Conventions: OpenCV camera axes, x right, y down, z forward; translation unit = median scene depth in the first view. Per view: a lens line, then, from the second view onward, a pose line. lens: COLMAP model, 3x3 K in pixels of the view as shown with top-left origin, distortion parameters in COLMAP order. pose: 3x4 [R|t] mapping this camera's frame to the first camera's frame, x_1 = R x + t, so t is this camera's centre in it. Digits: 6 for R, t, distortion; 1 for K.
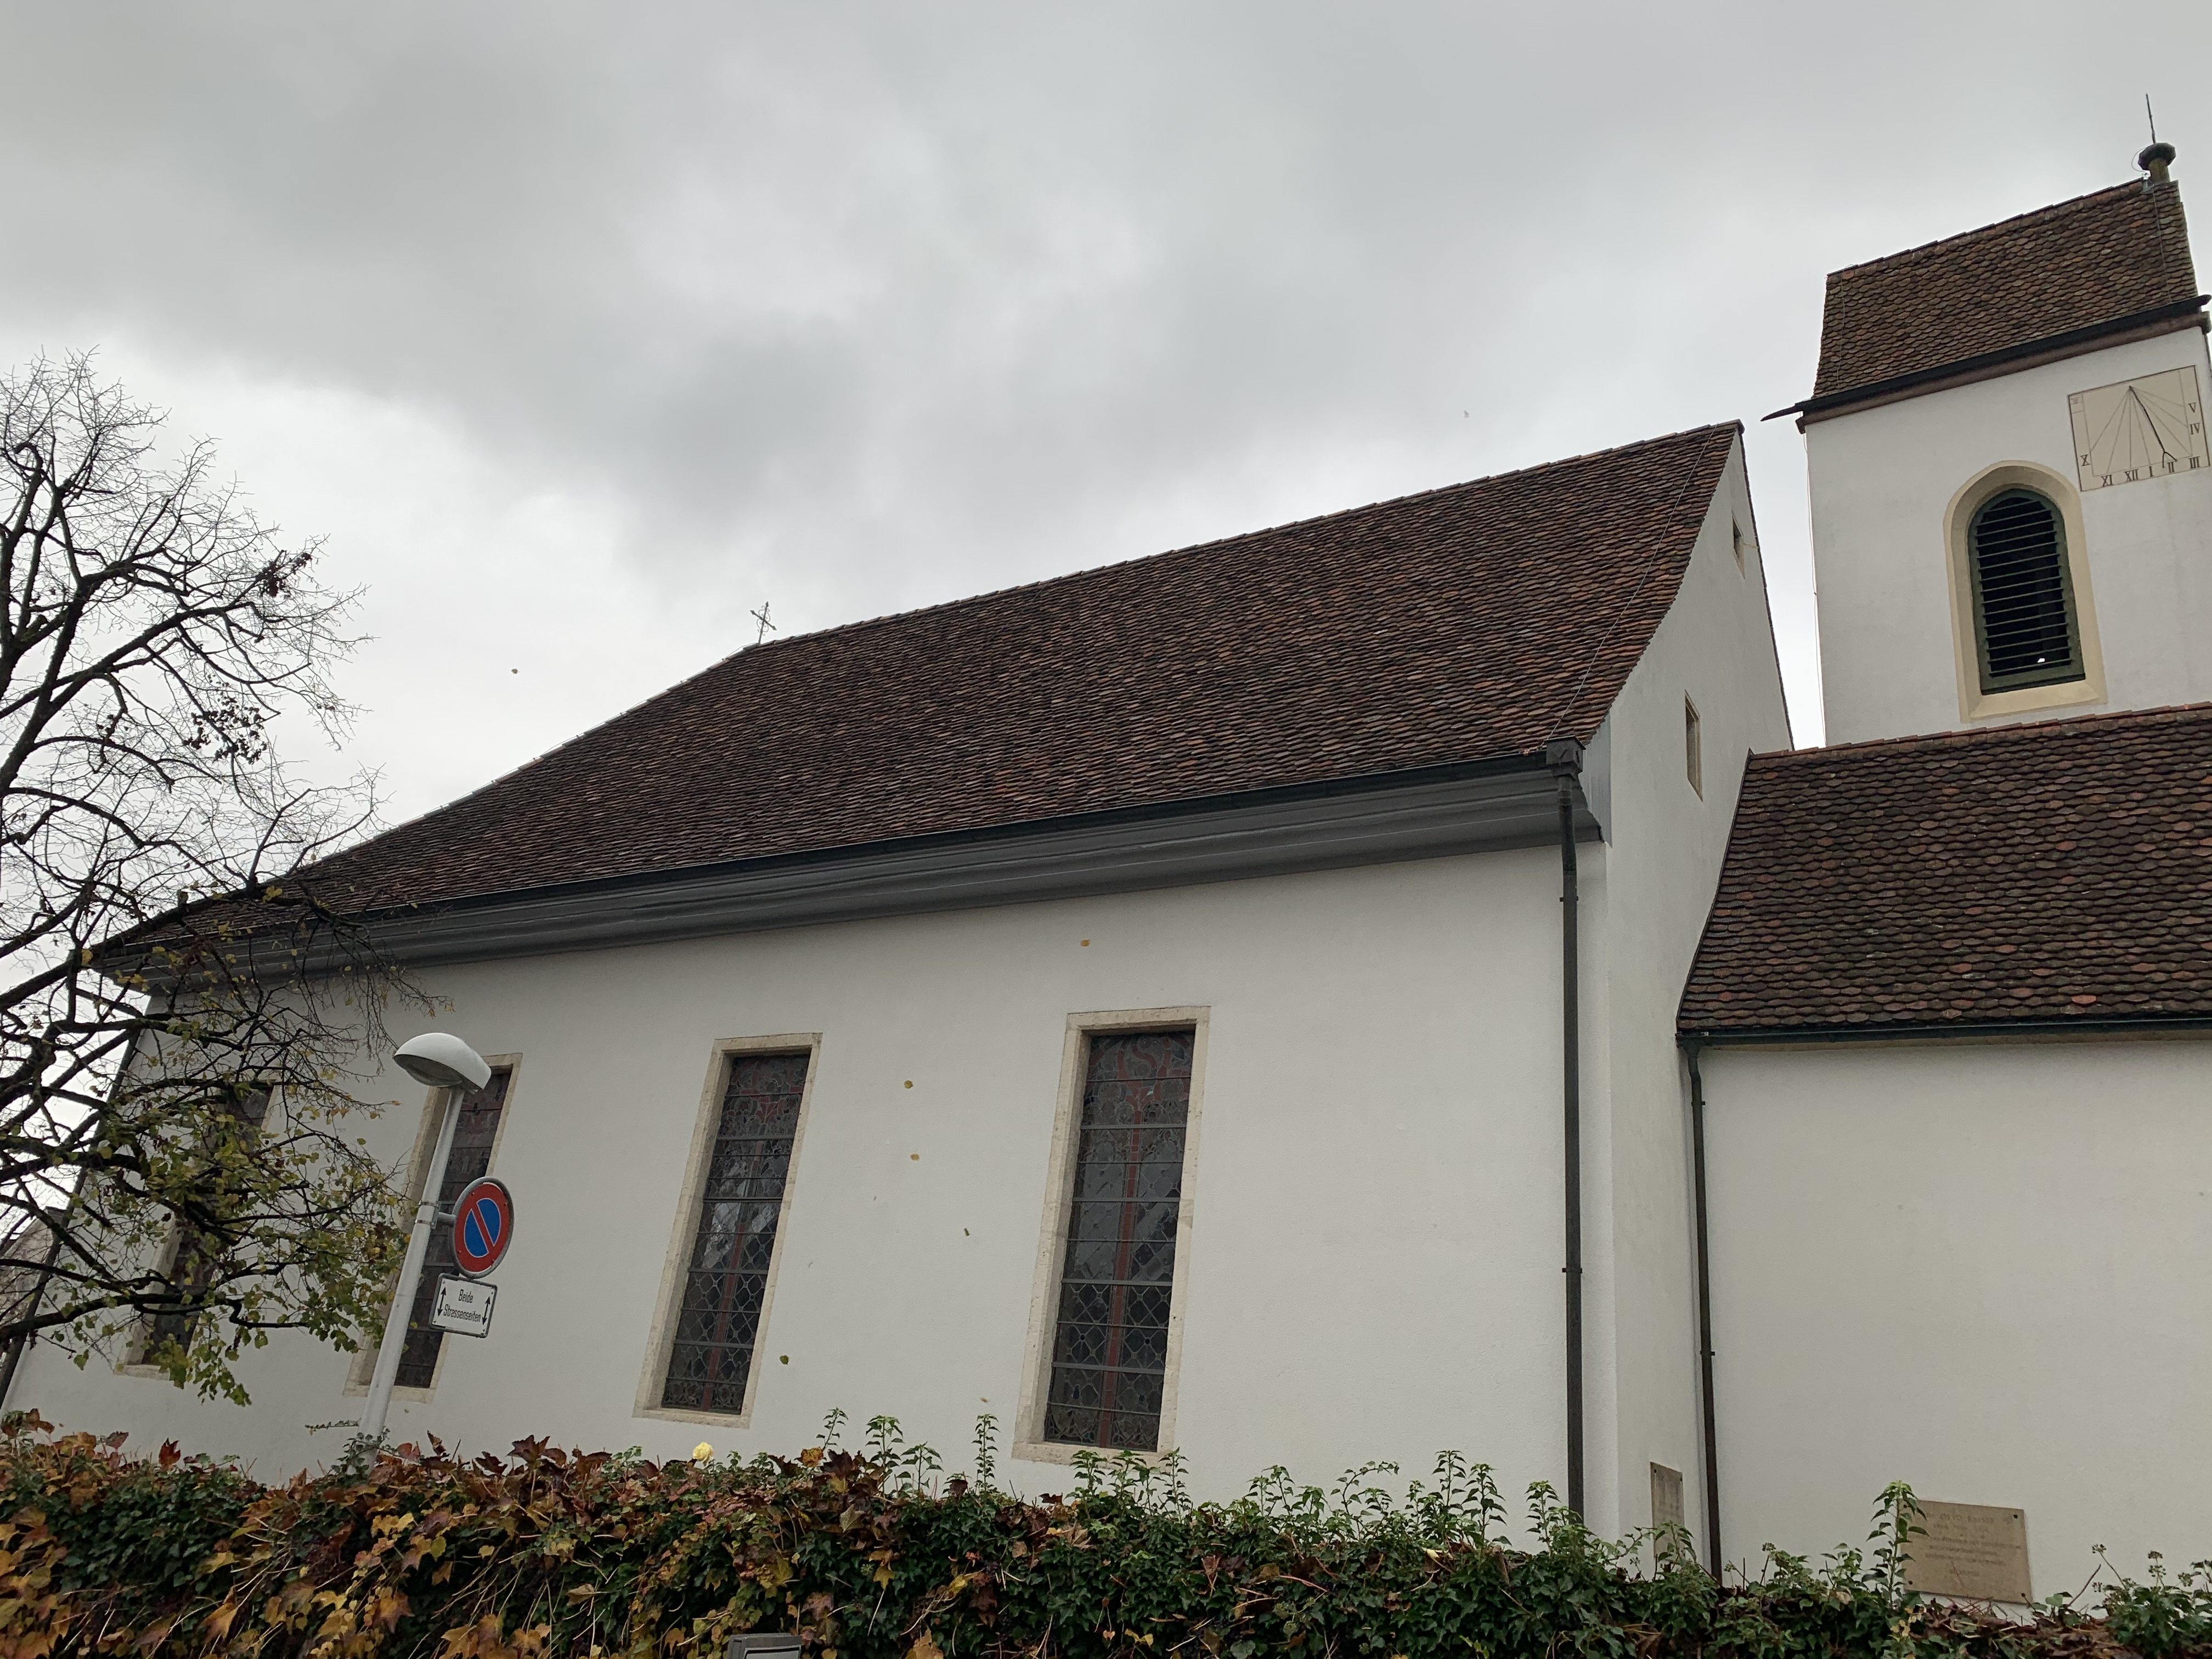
lens RADIAL K [[1665.4, 0, 1106.0], [0, 1665.4, 829.5], [0, 0, 1]] dist [0.008371, -0.002796]
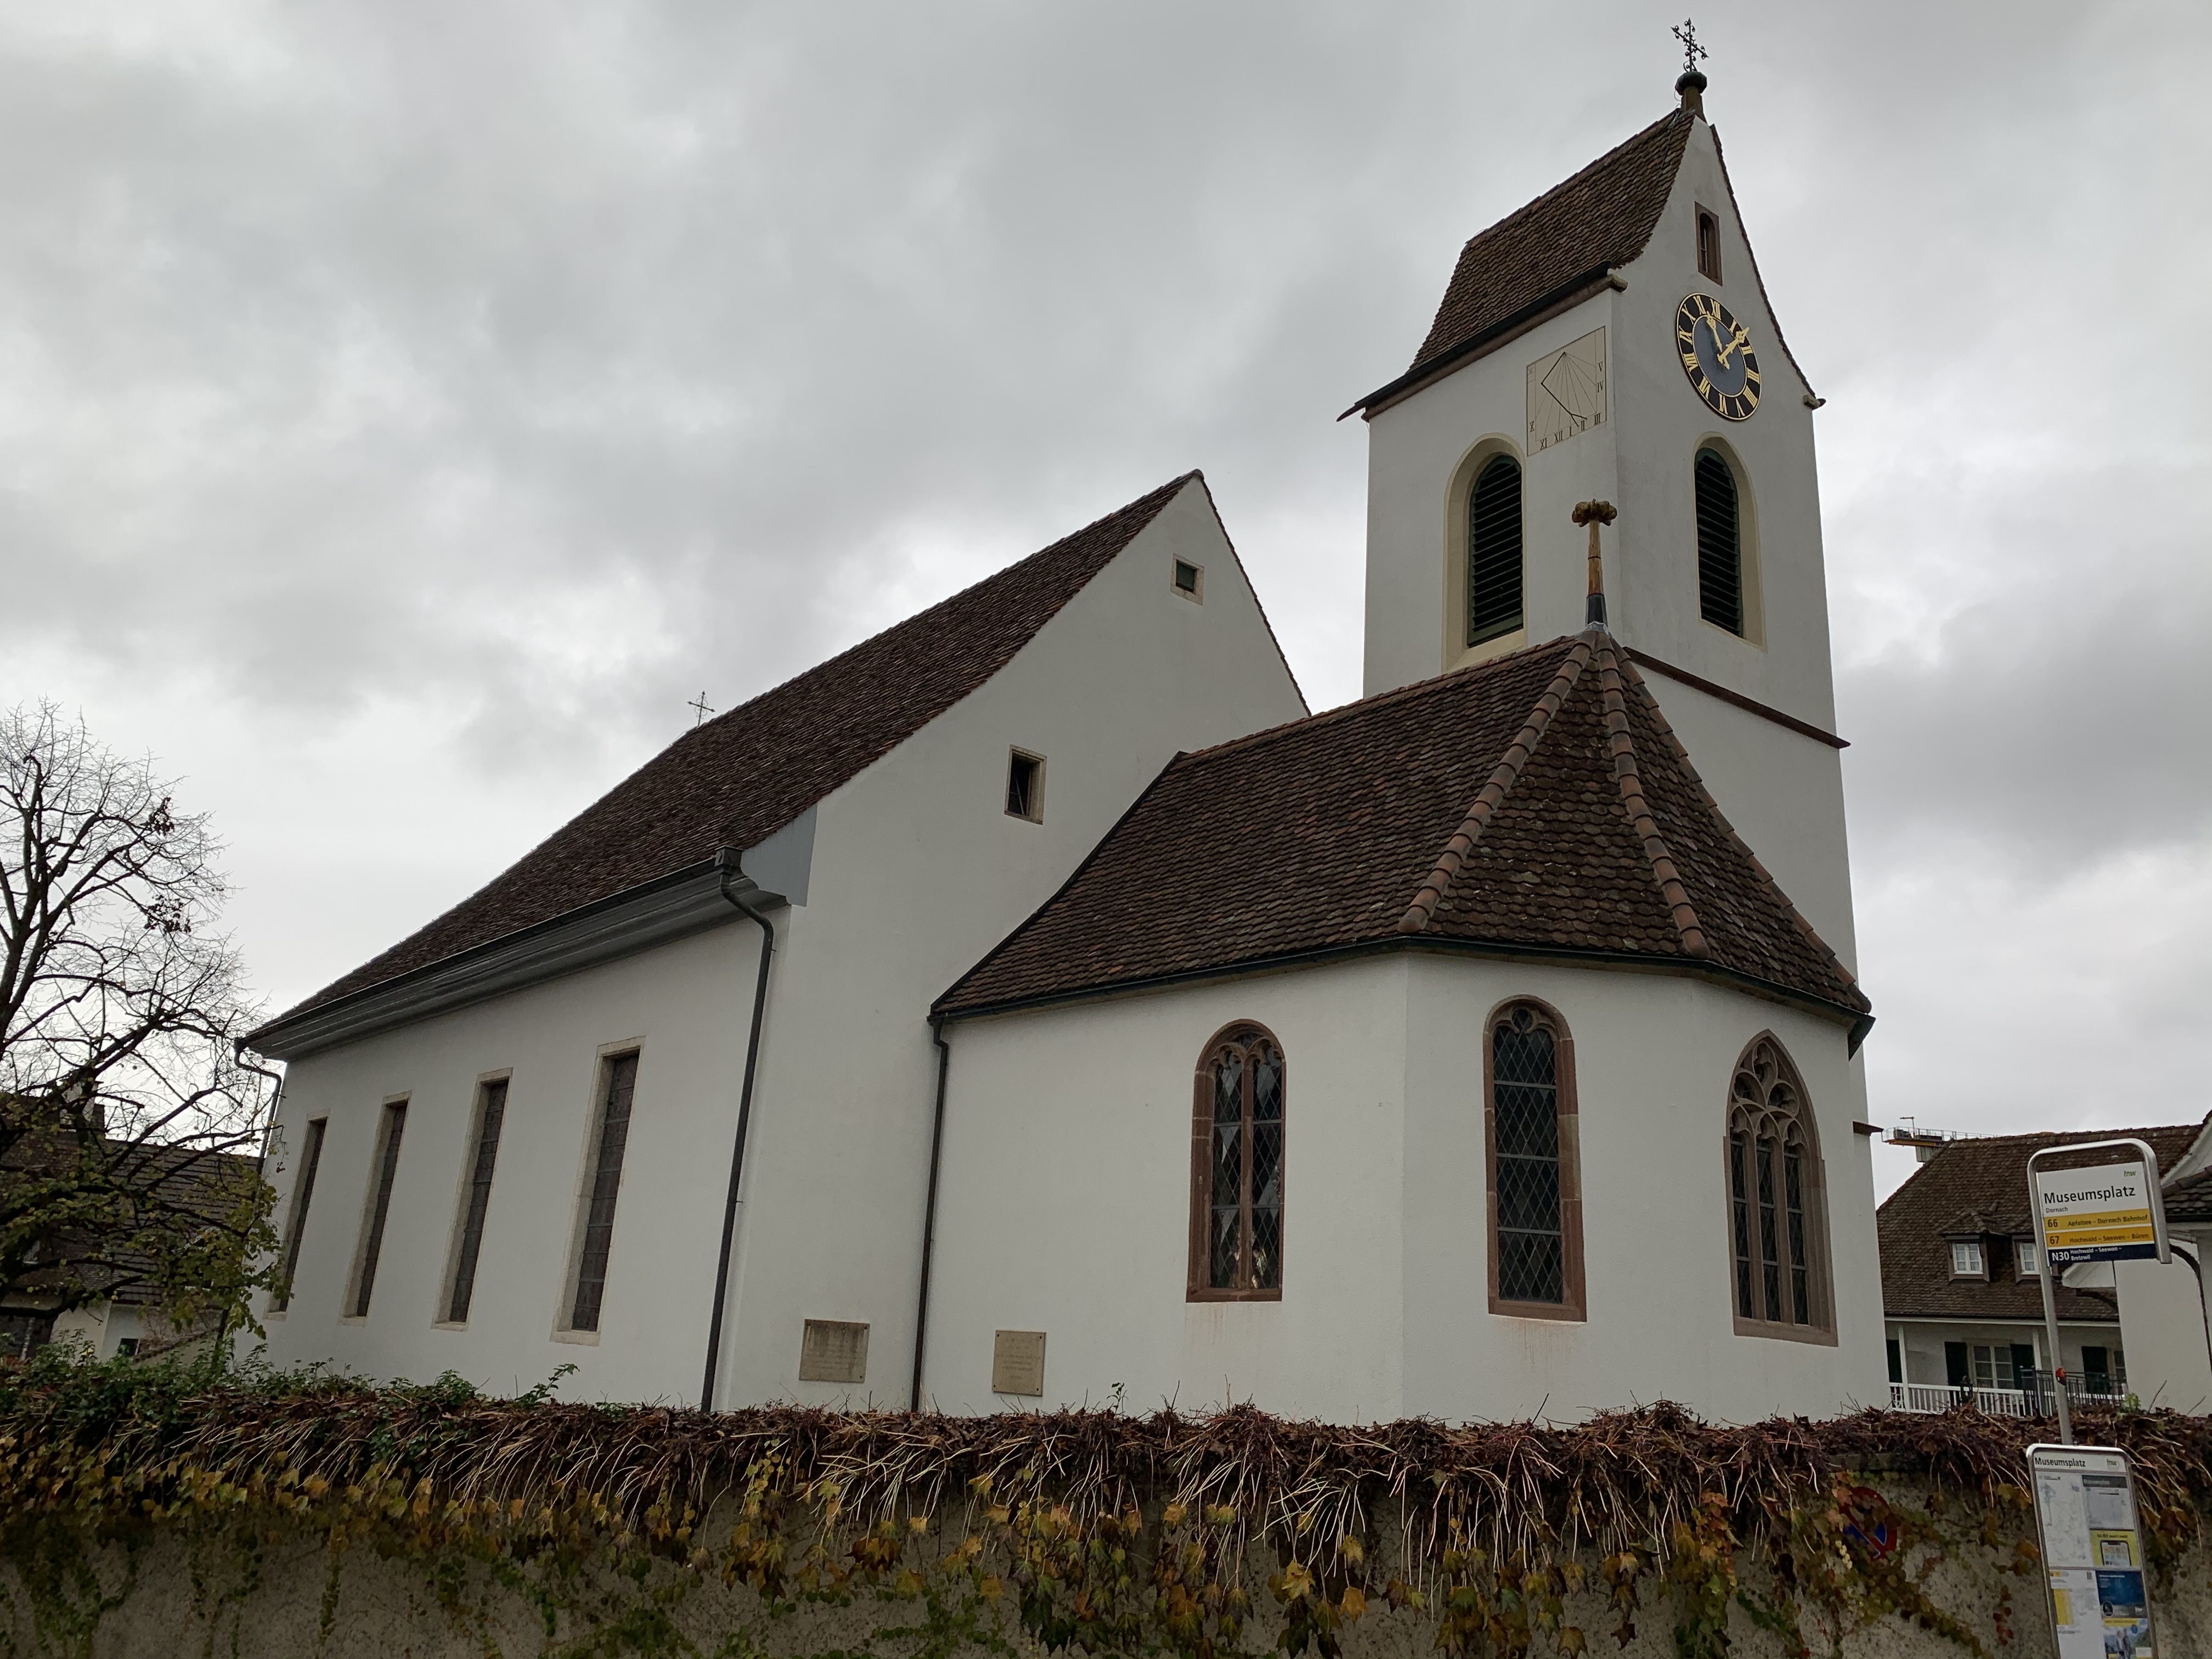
lens RADIAL K [[1665.4, 0, 1106.0], [0, 1665.4, 829.5], [0, 0, 1]] dist [0.008371, -0.002796]
pose [[0.945563, -0.147875, -0.289902, 0.605036], [0.166716, 0.985141, 0.041267, -0.045811], [0.279492, -0.087352, 0.956166, -0.196546]]
